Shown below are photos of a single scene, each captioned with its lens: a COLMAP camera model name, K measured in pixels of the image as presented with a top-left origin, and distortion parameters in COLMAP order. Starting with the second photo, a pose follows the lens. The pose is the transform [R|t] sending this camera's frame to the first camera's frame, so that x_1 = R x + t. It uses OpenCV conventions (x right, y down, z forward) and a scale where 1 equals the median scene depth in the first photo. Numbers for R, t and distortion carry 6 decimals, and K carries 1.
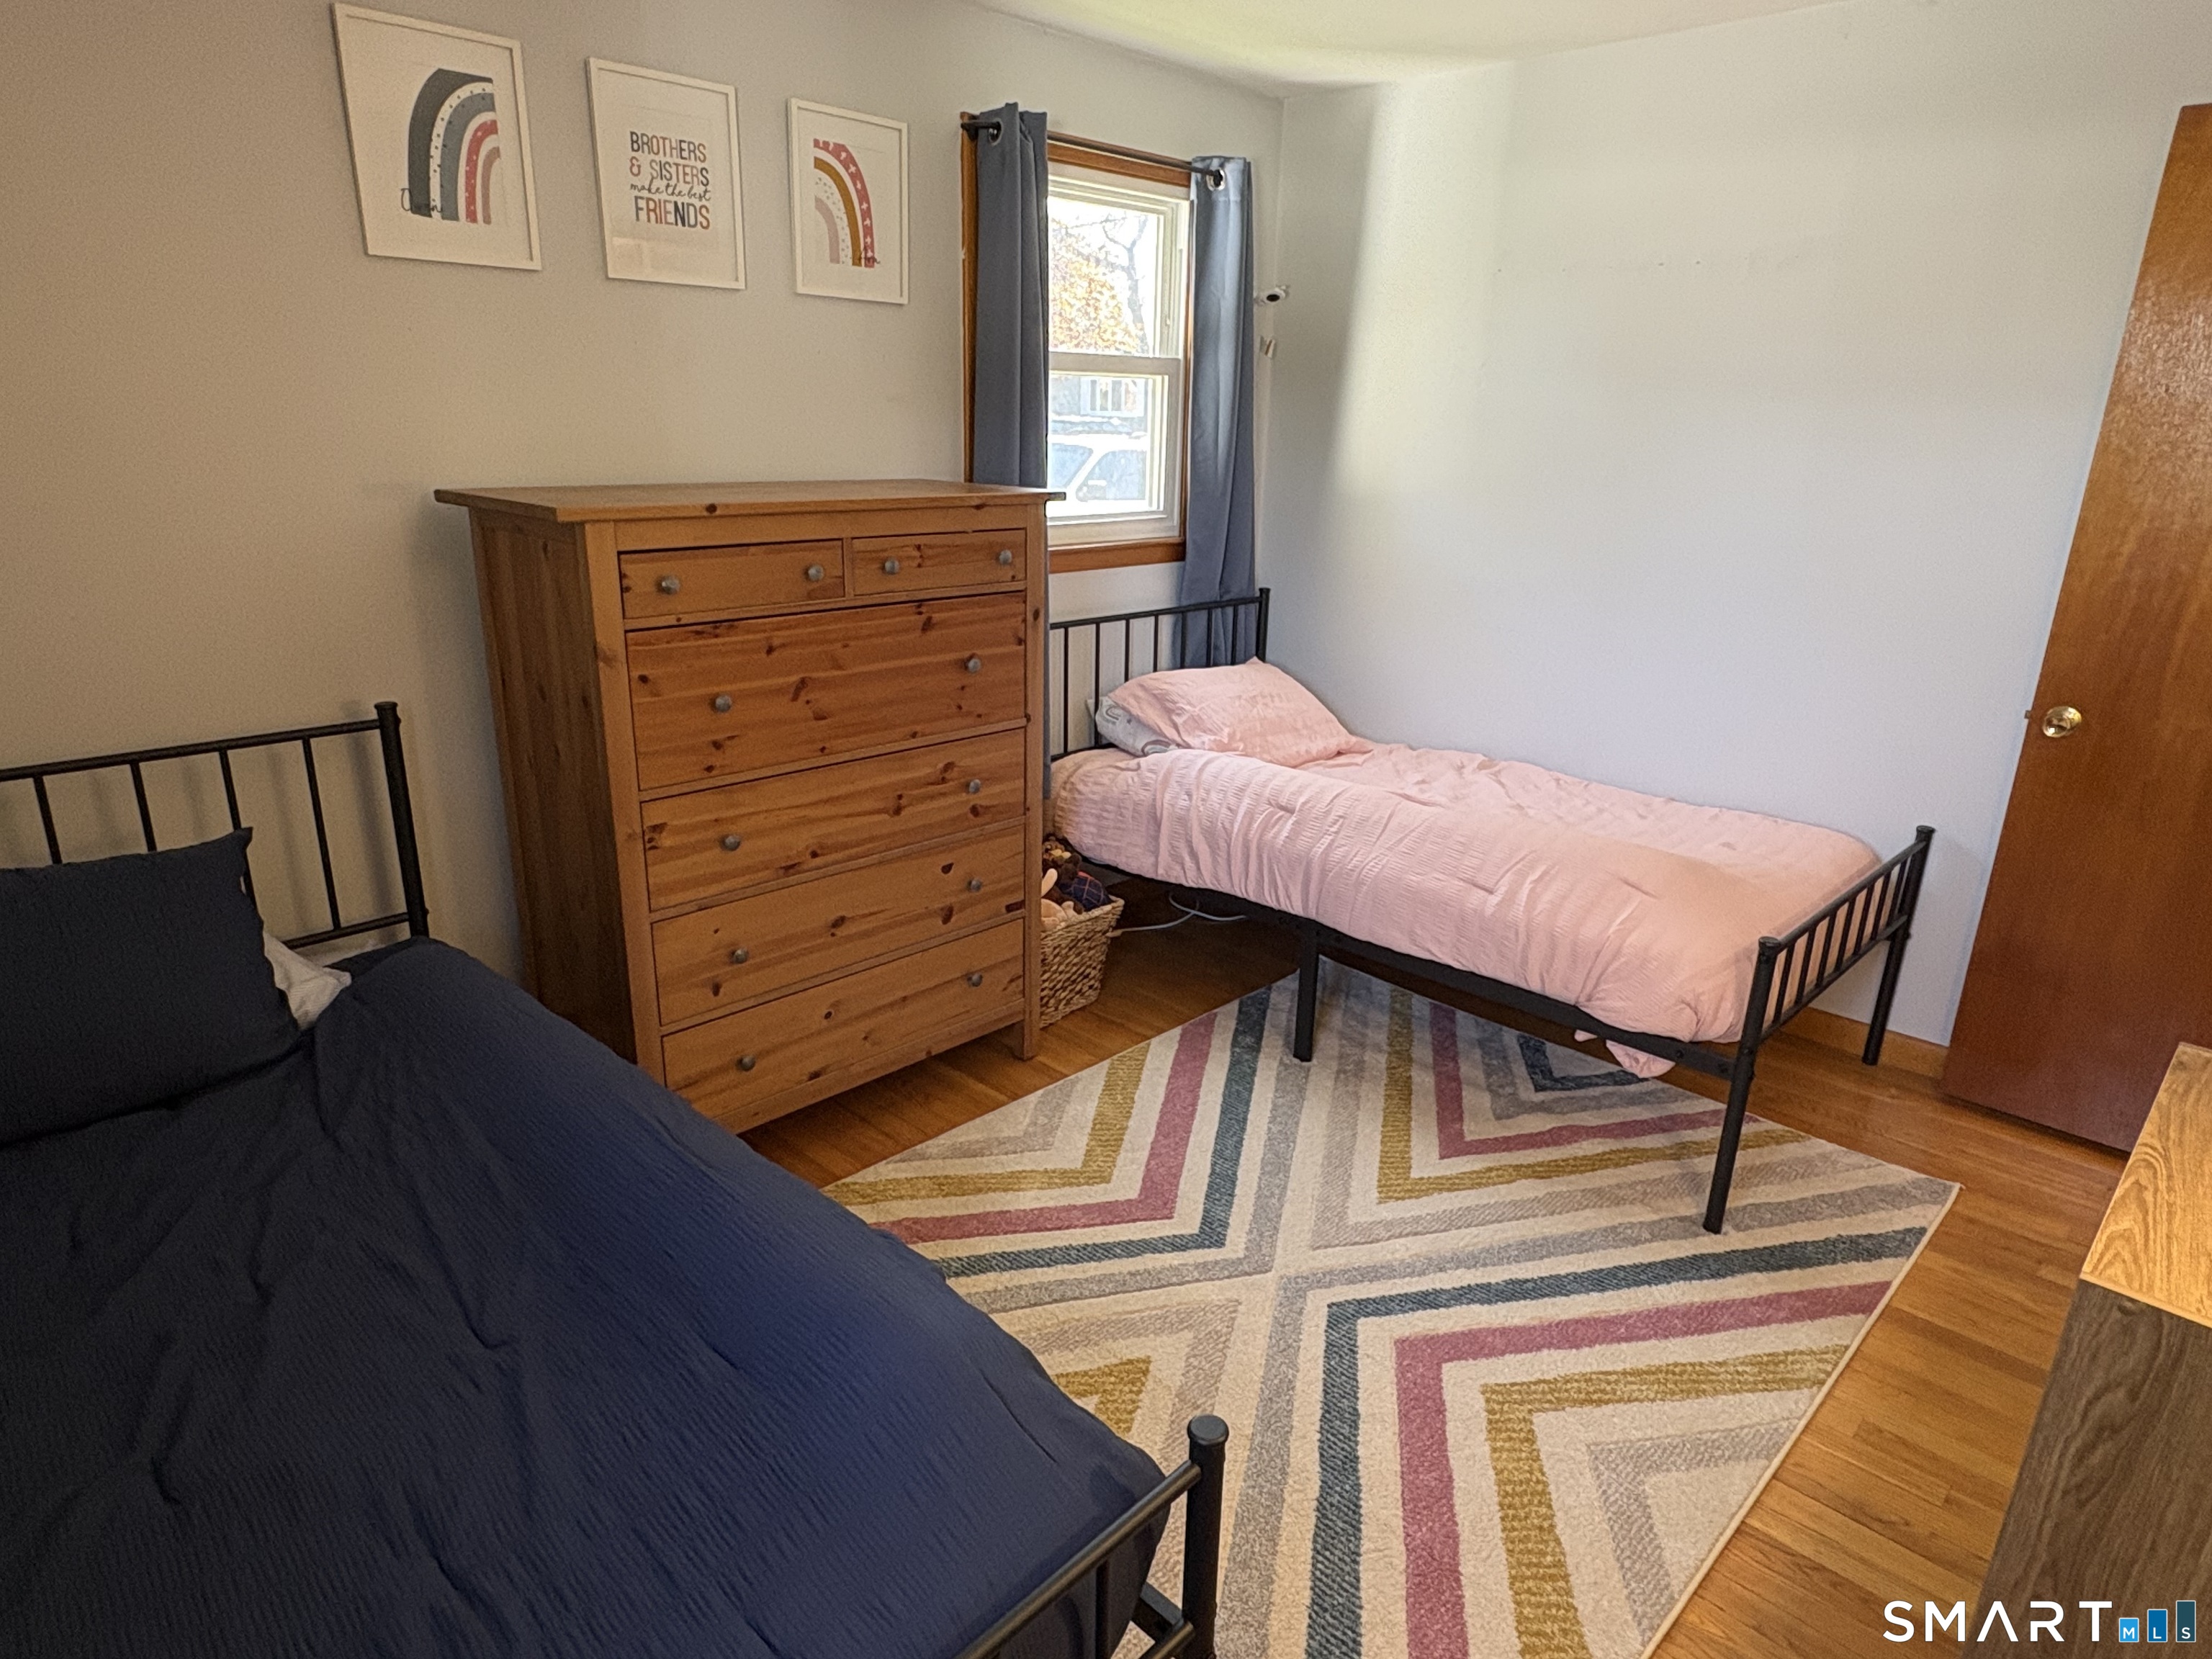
lens RADIAL K [[1323.6, 0, 1107.8], [0, 1323.6, 836.1], [0, 0, 1]] dist [0.001126, 0.004902]
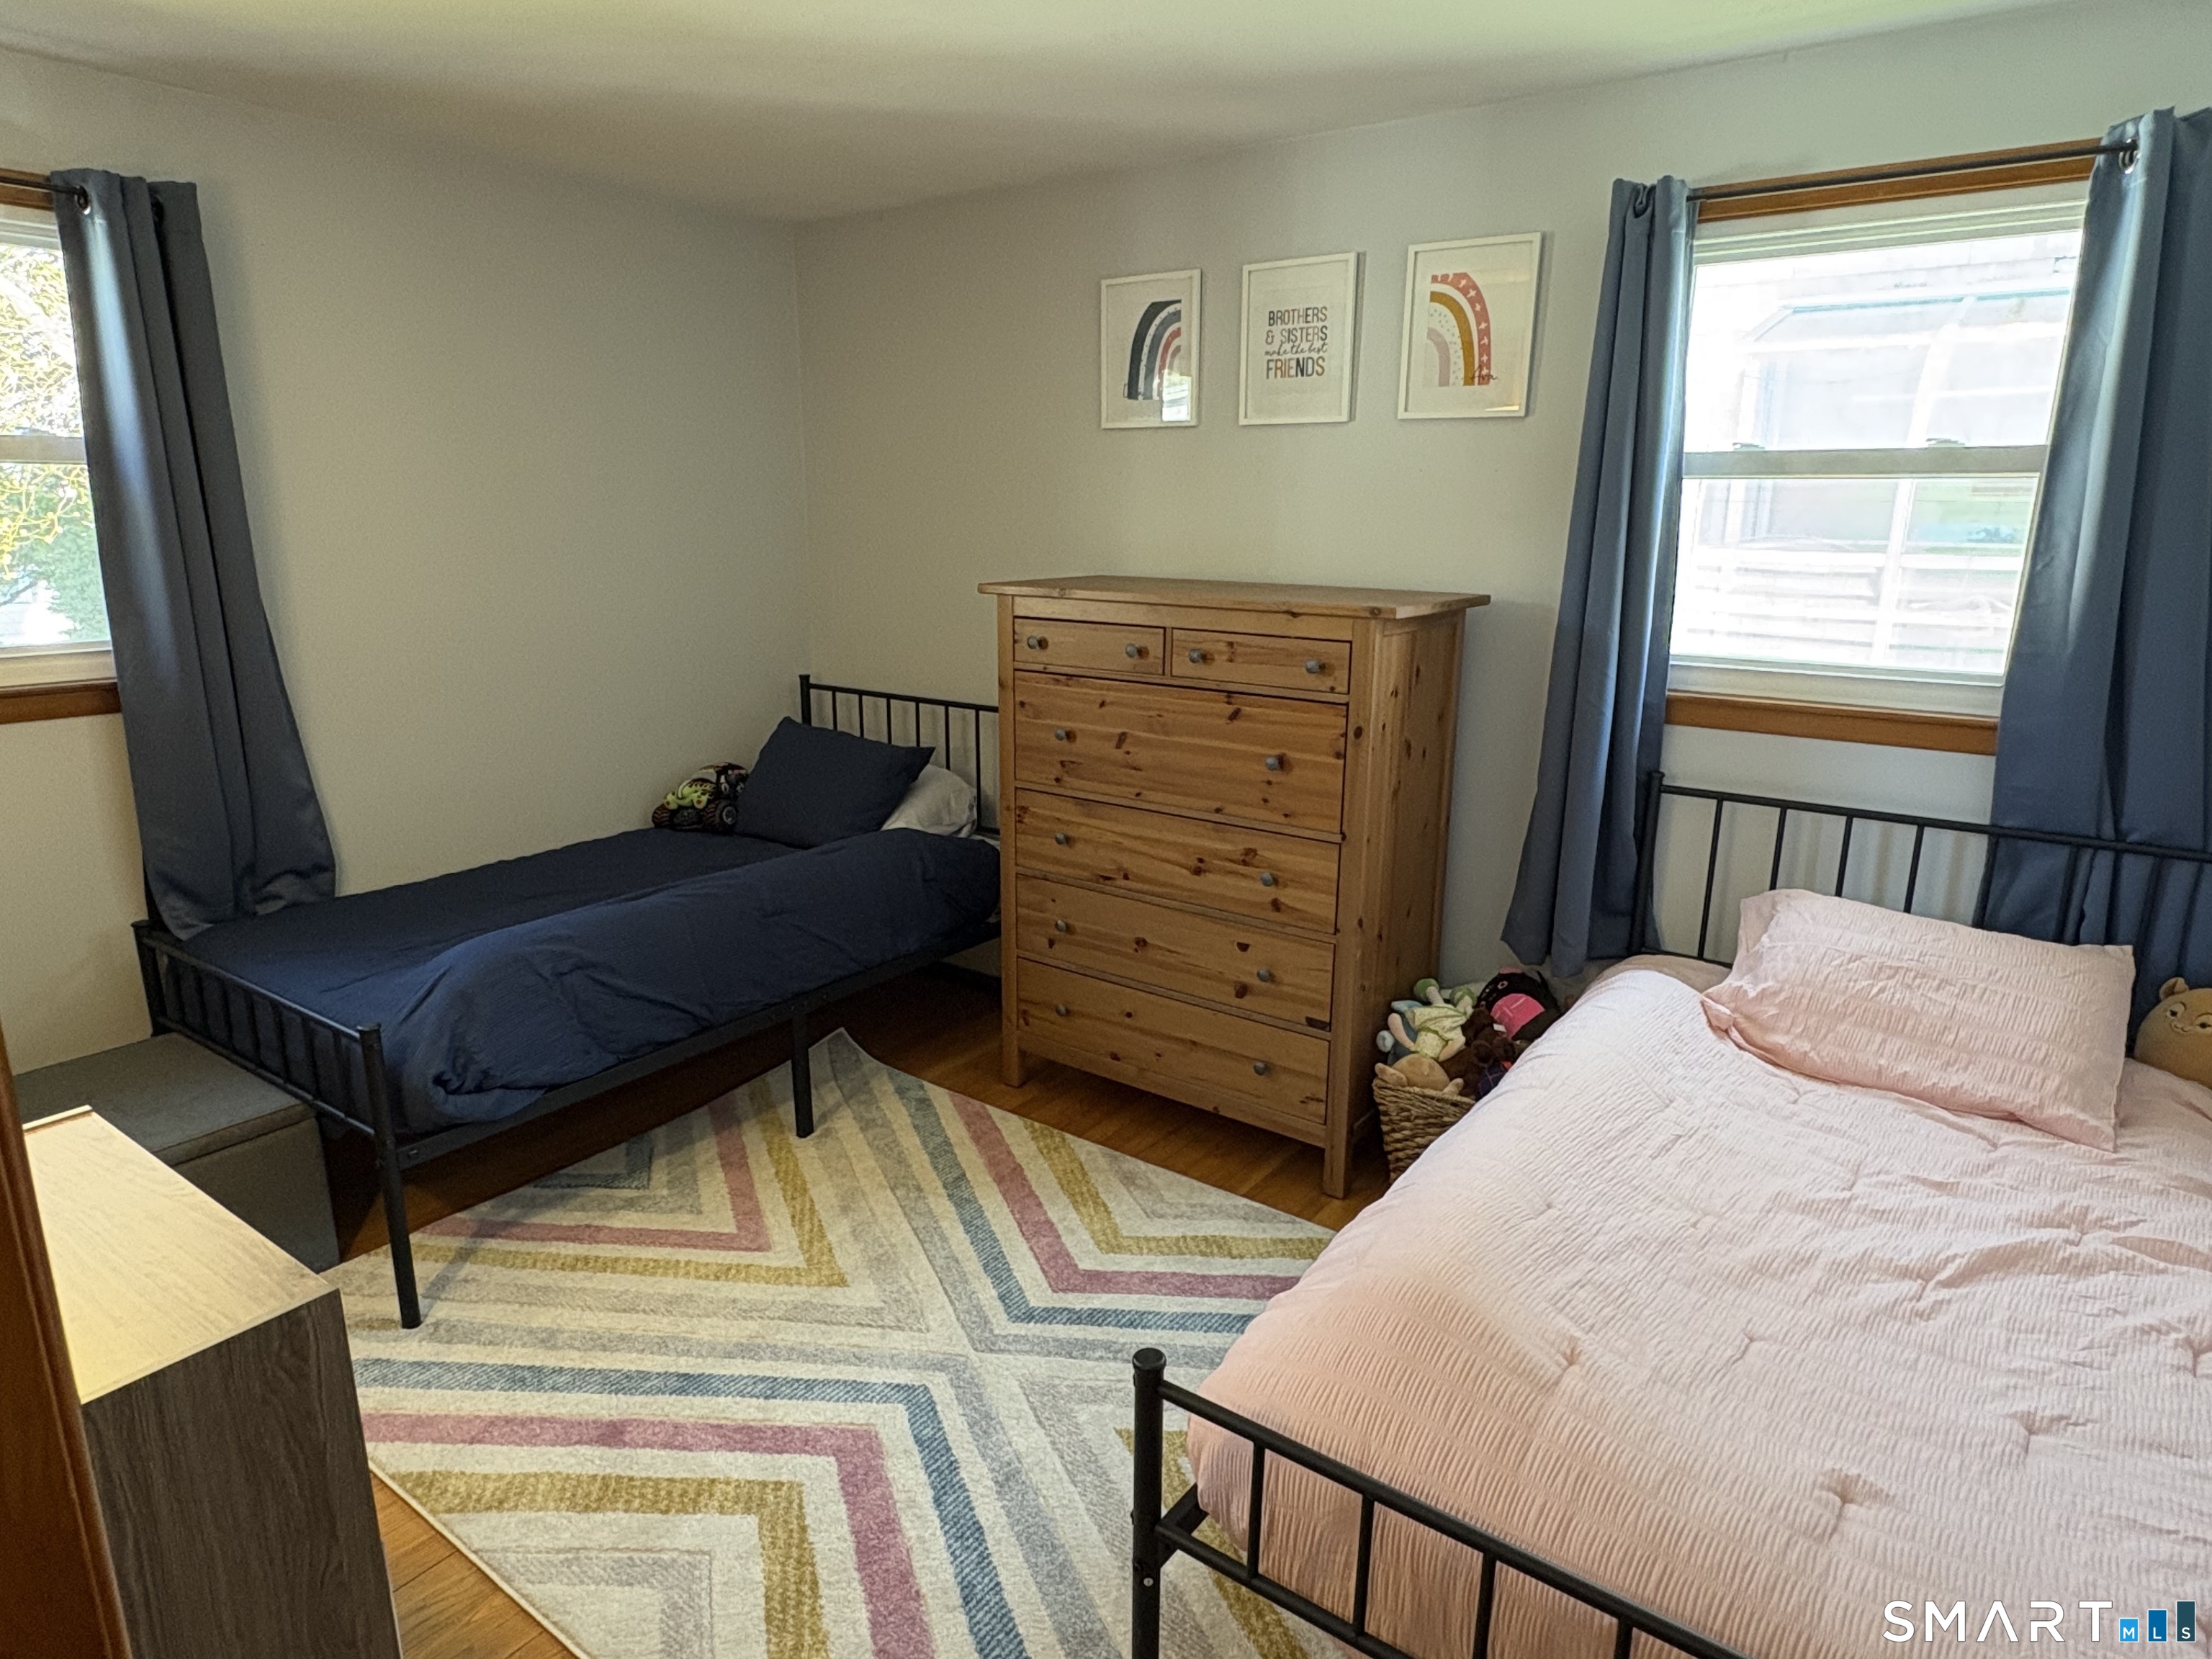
lens RADIAL K [[1323.6, 0, 1091.3], [0, 1323.6, 833.5], [0, 0, 1]] dist [0.001126, 0.004902]
pose [[0.132386, 0.223022, -0.965782, 0.924678], [-0.308041, 0.935368, 0.173773, -0.221088], [0.942117, 0.274495, 0.192529, 0.702872]]
